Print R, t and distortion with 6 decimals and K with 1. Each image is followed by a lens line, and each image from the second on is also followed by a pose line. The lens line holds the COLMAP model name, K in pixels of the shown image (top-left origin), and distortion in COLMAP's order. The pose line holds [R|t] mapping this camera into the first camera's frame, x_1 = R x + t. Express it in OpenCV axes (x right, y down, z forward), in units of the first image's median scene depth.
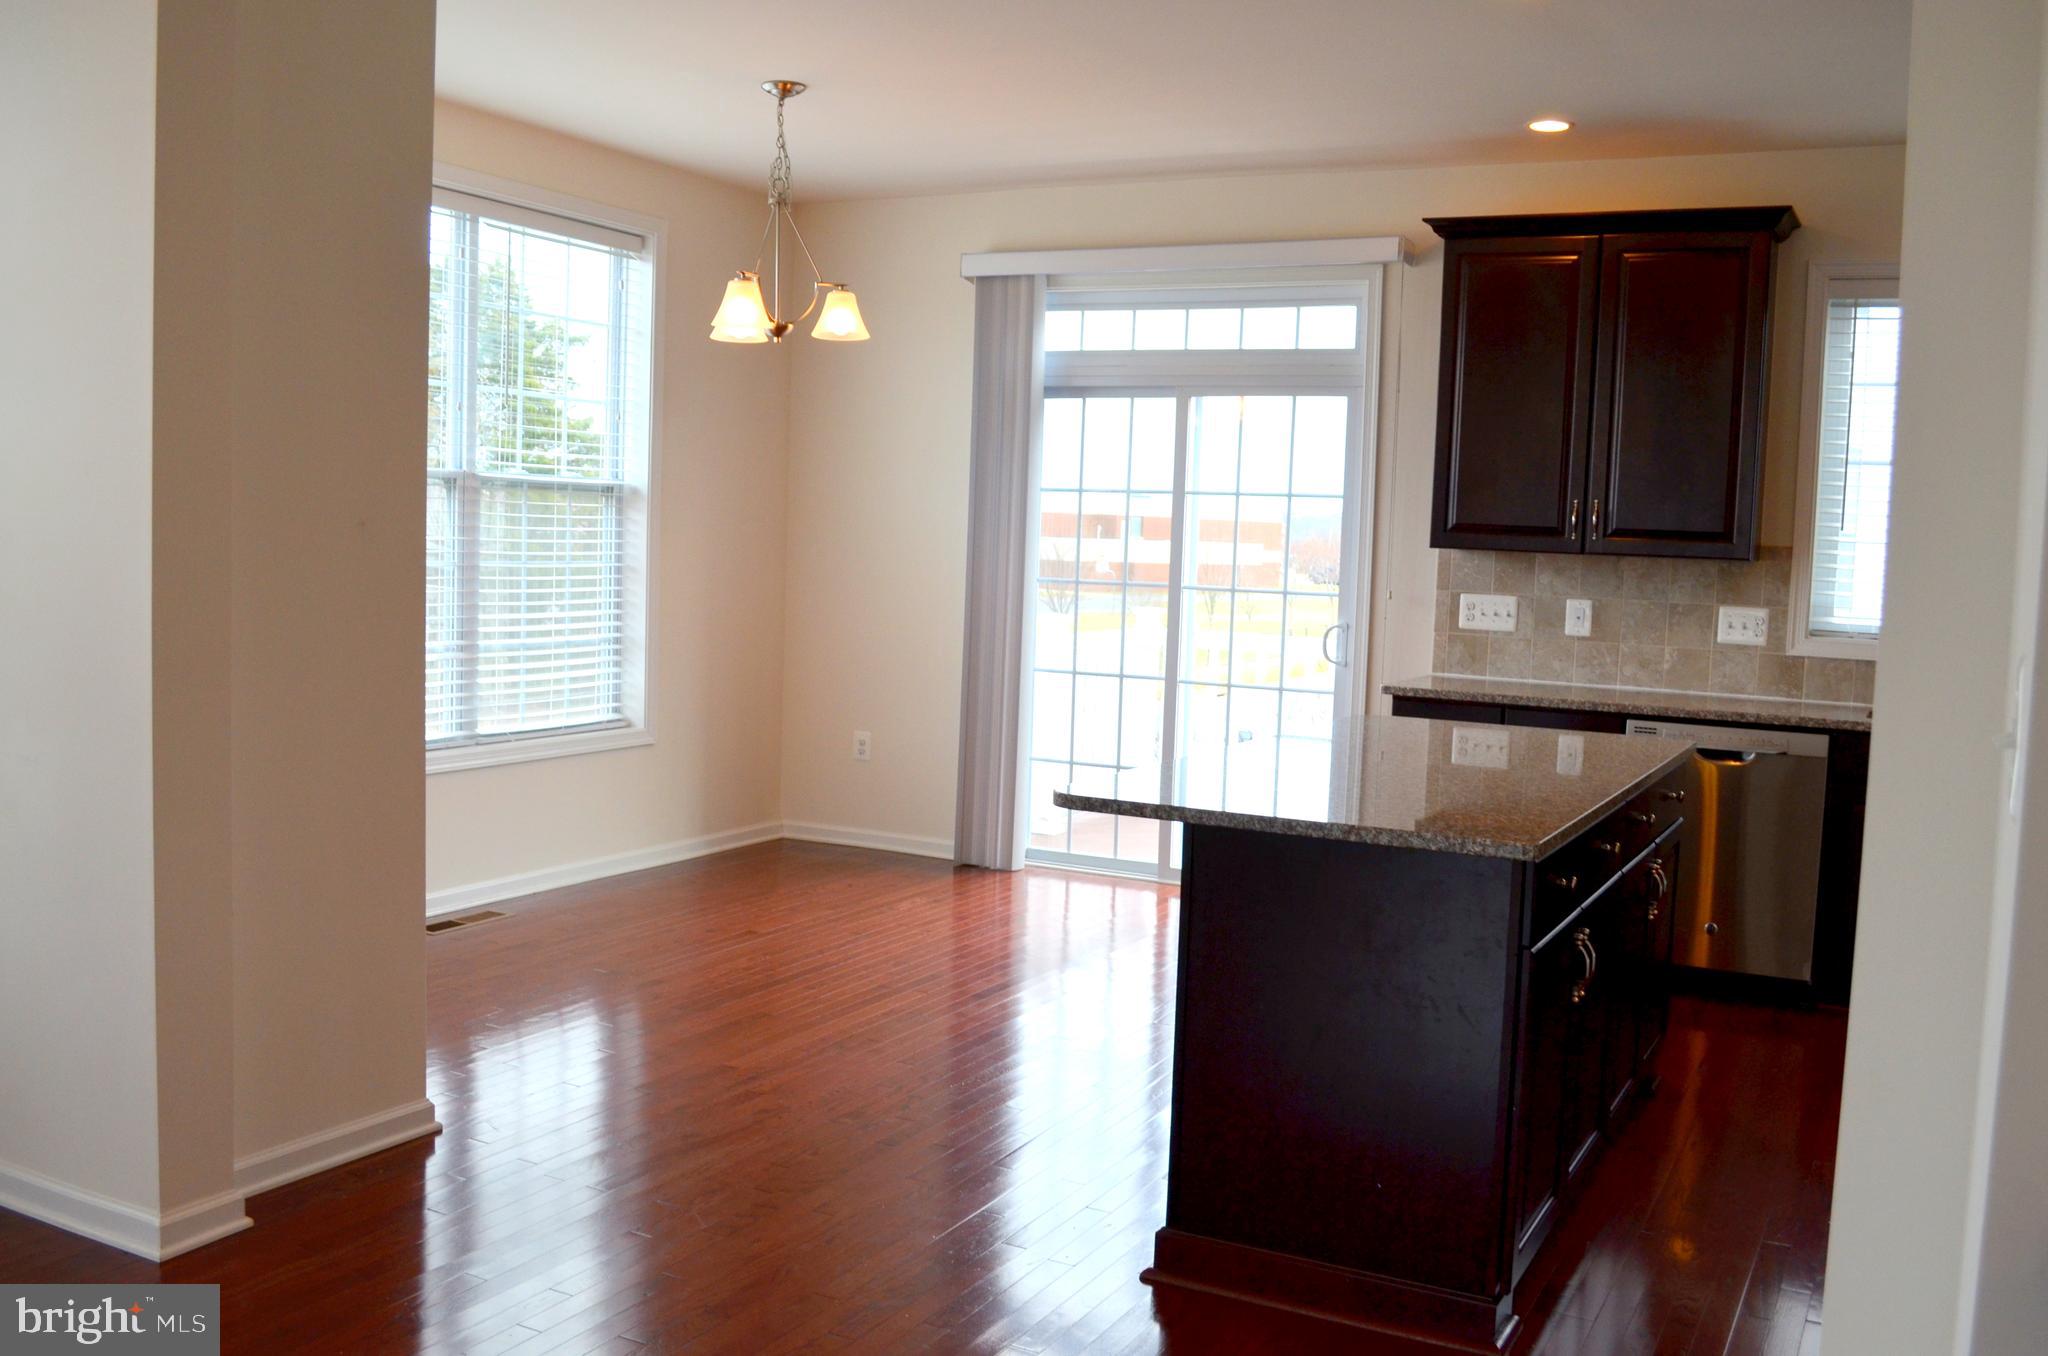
lens RADIAL K [[1825.0, 0, 1012.8], [0, 1825.0, 718.6], [0, 0, 1]] dist [-0.071386, -0.002751]
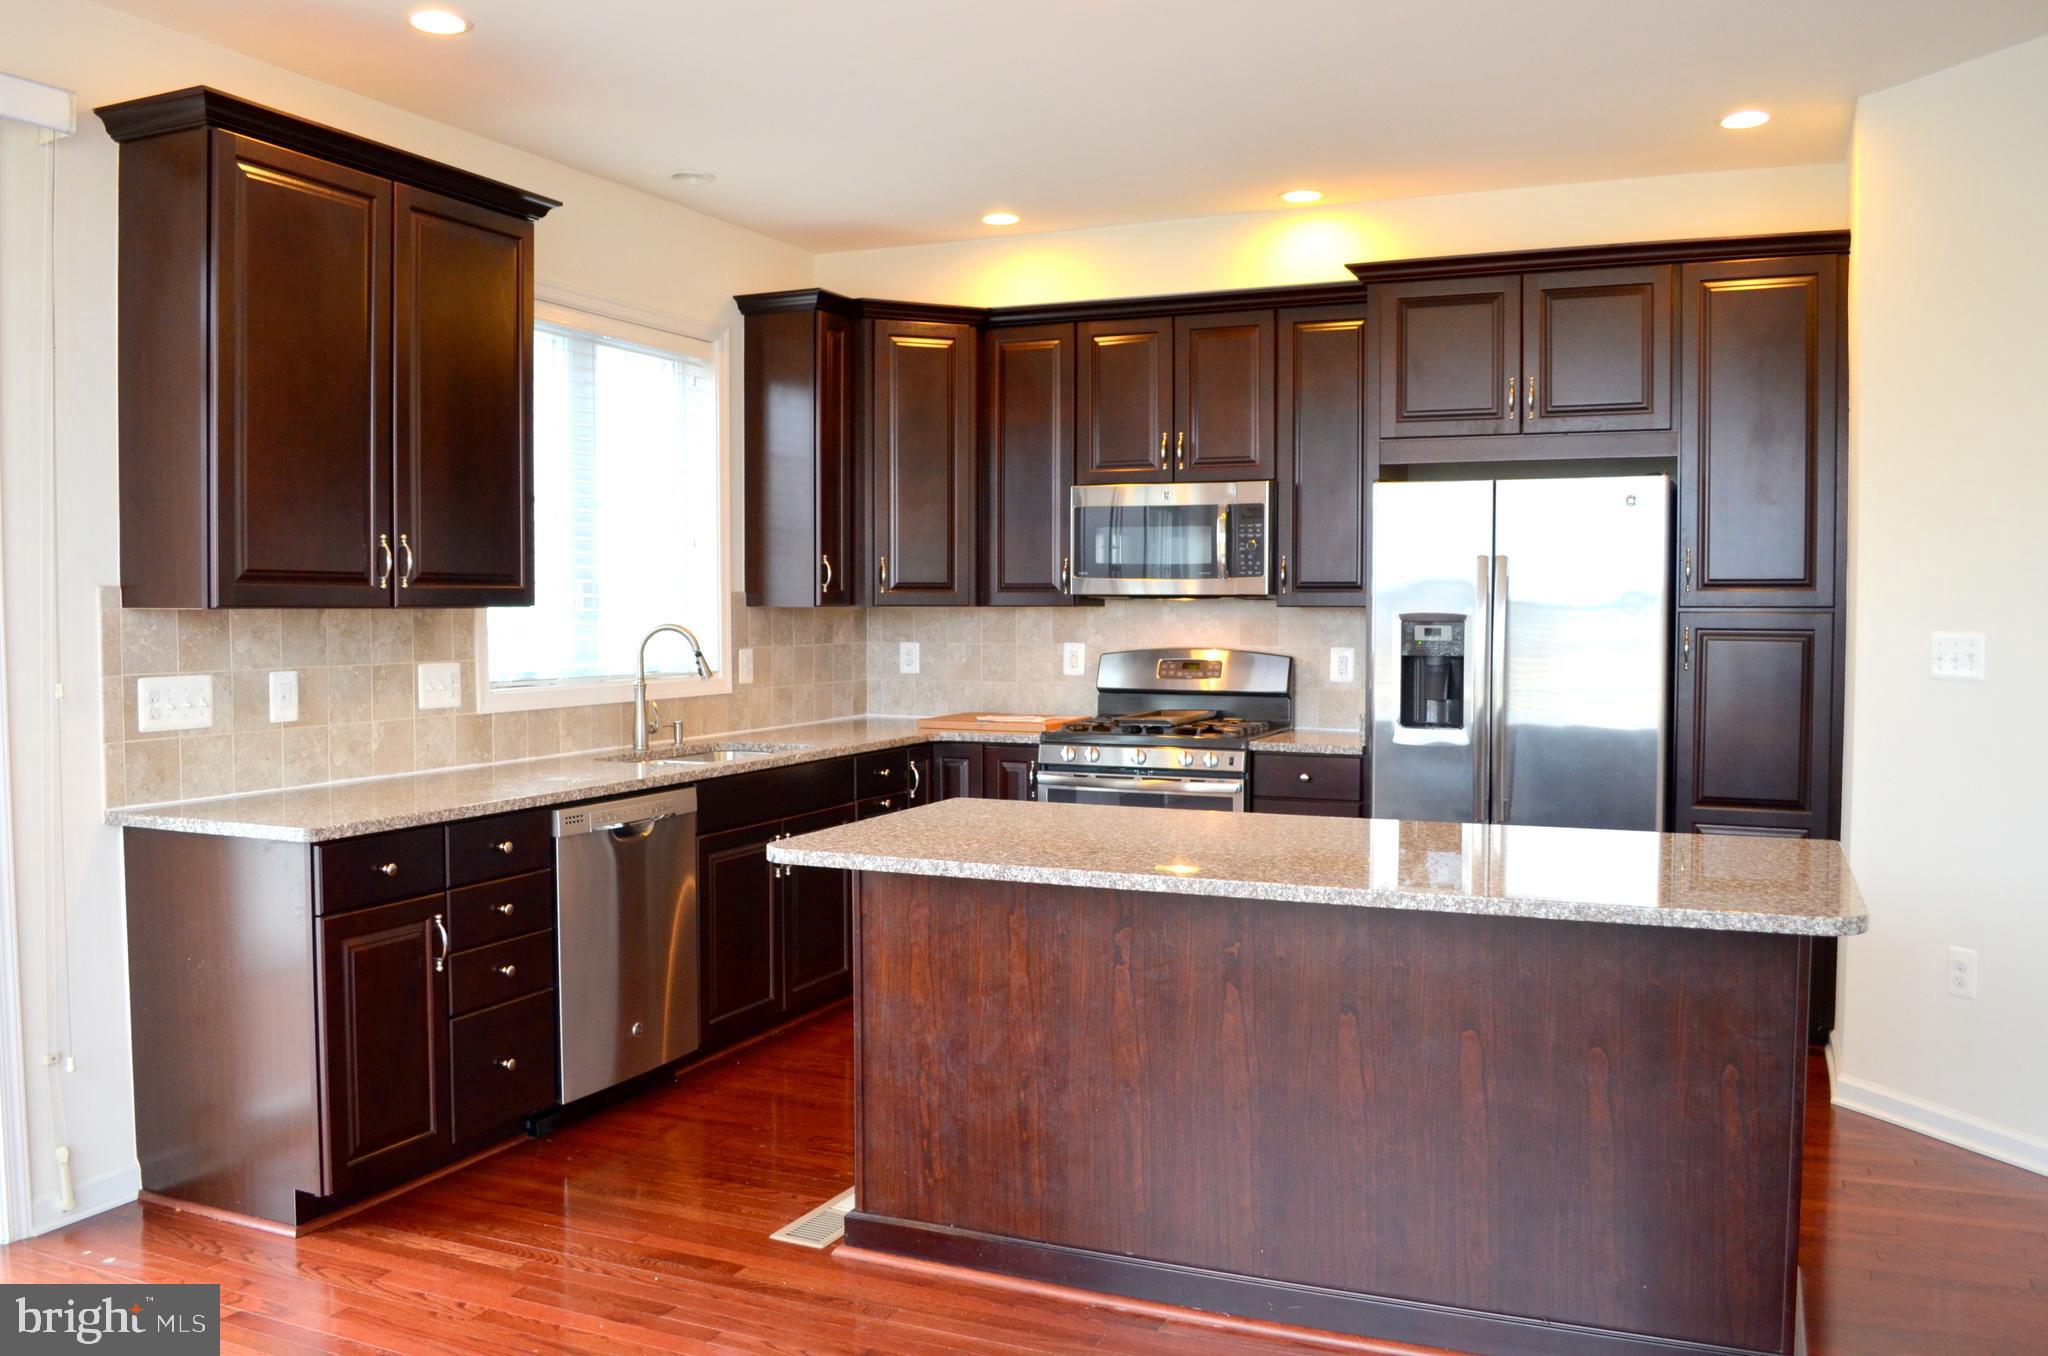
lens RADIAL K [[1644.9, 0, 1040.0], [0, 1644.9, 688.4], [0, 0, 1]] dist [-0.083904, 0.019995]
pose [[-0.066704, -0.085026, 0.994143, -0.345855], [0.100382, 0.990735, 0.091470, -0.087429], [-0.992710, 0.105896, -0.057551, 0.737954]]
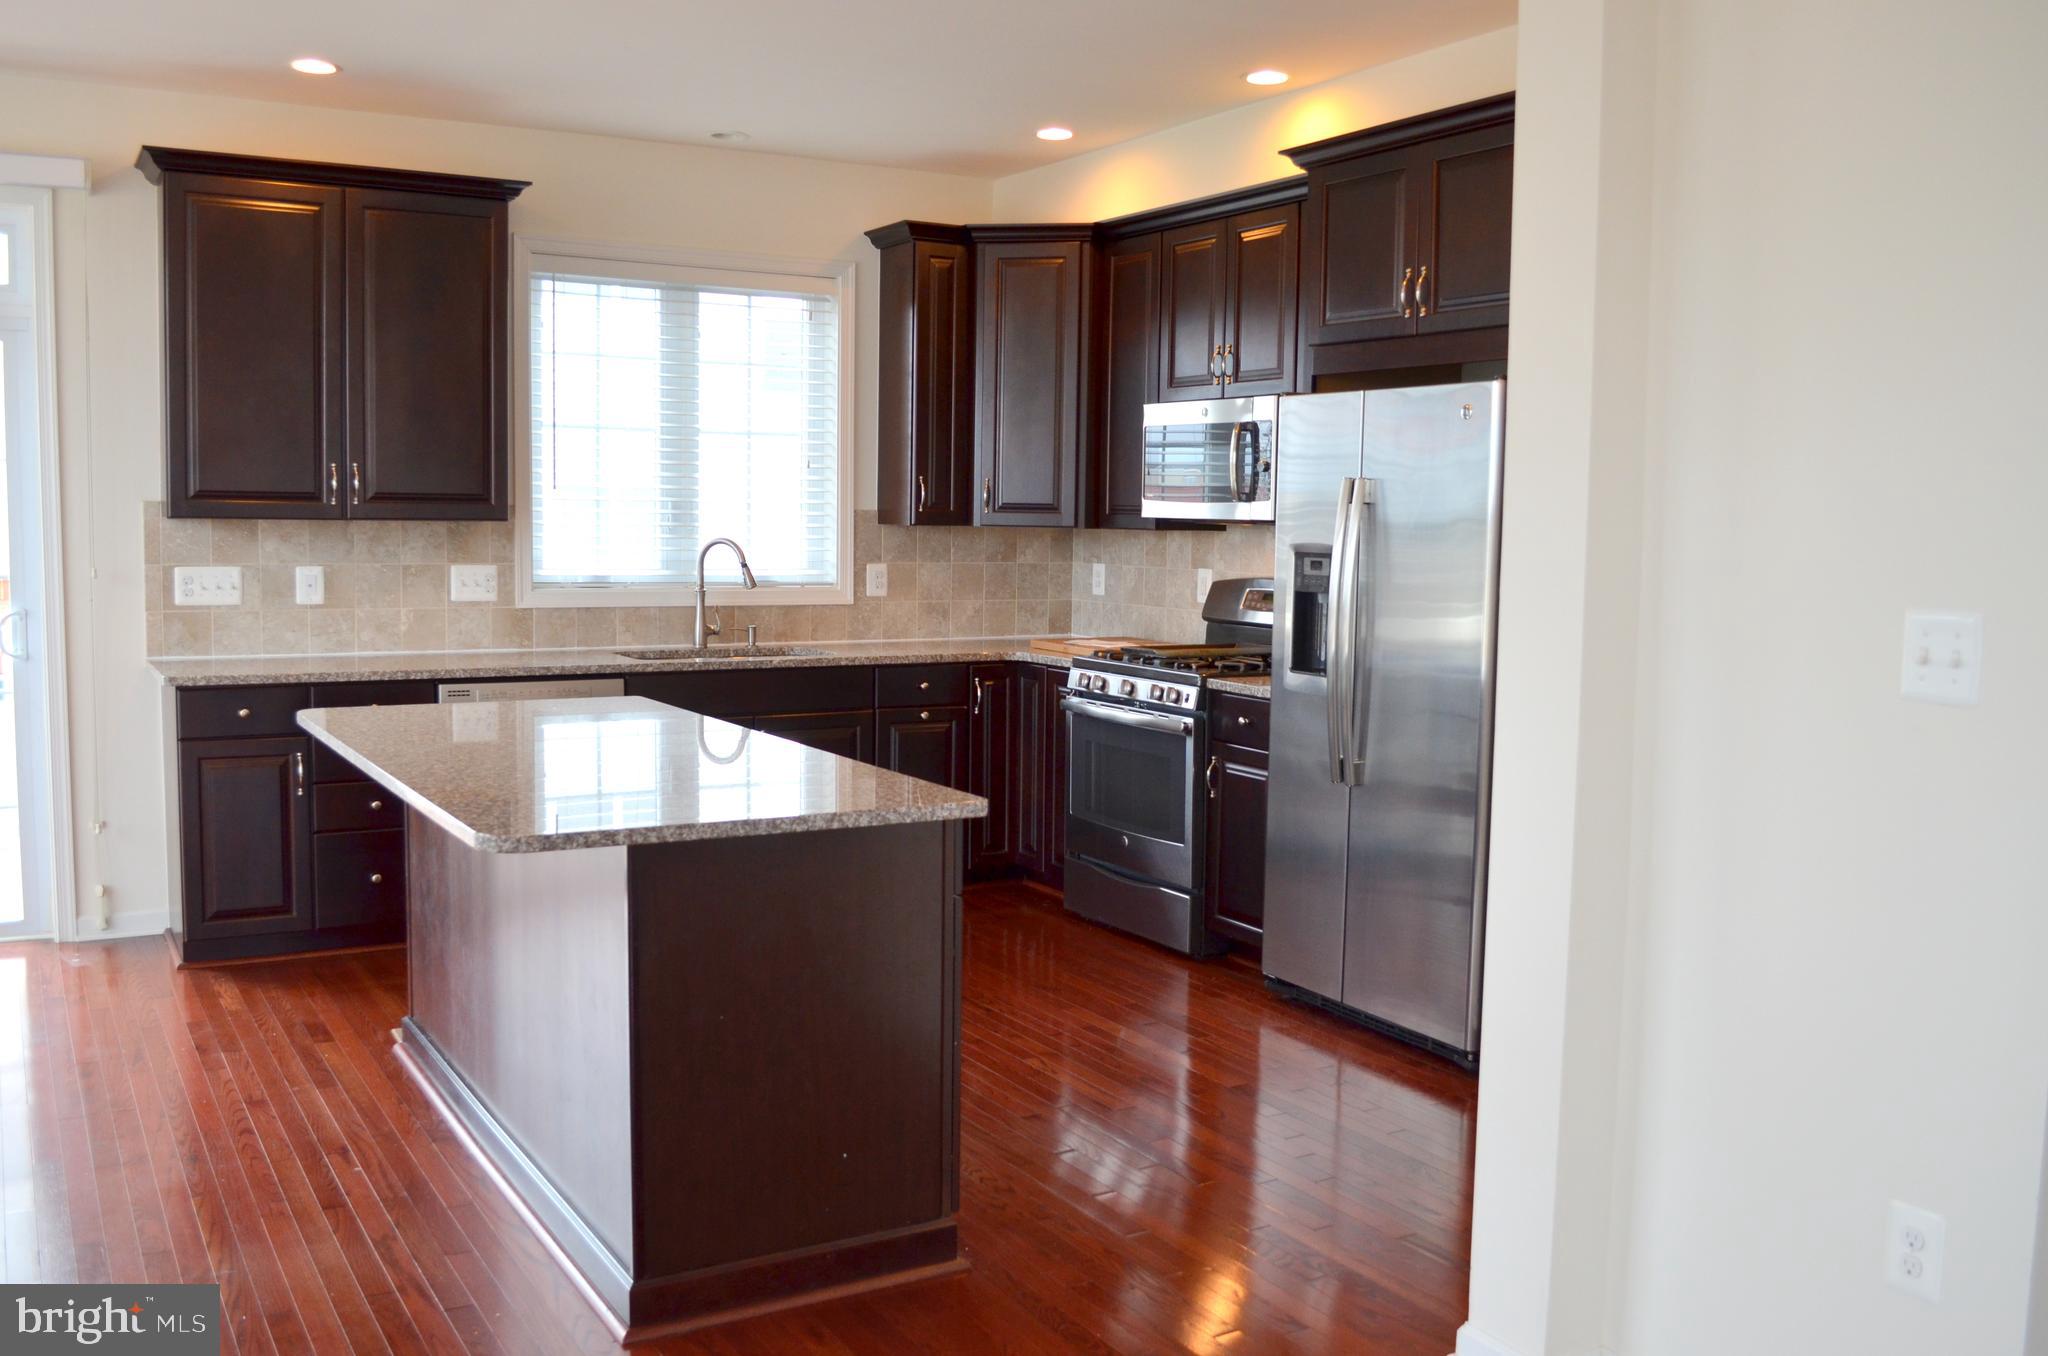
lens RADIAL K [[1825.0, 0, 1052.4], [0, 1825.0, 669.7], [0, 0, 1]] dist [-0.071386, -0.002751]
pose [[0.519893, -0.099458, 0.848422, -0.293755], [0.088749, 0.994113, 0.062154, -0.035689], [-0.849609, 0.042984, 0.525659, 0.170892]]
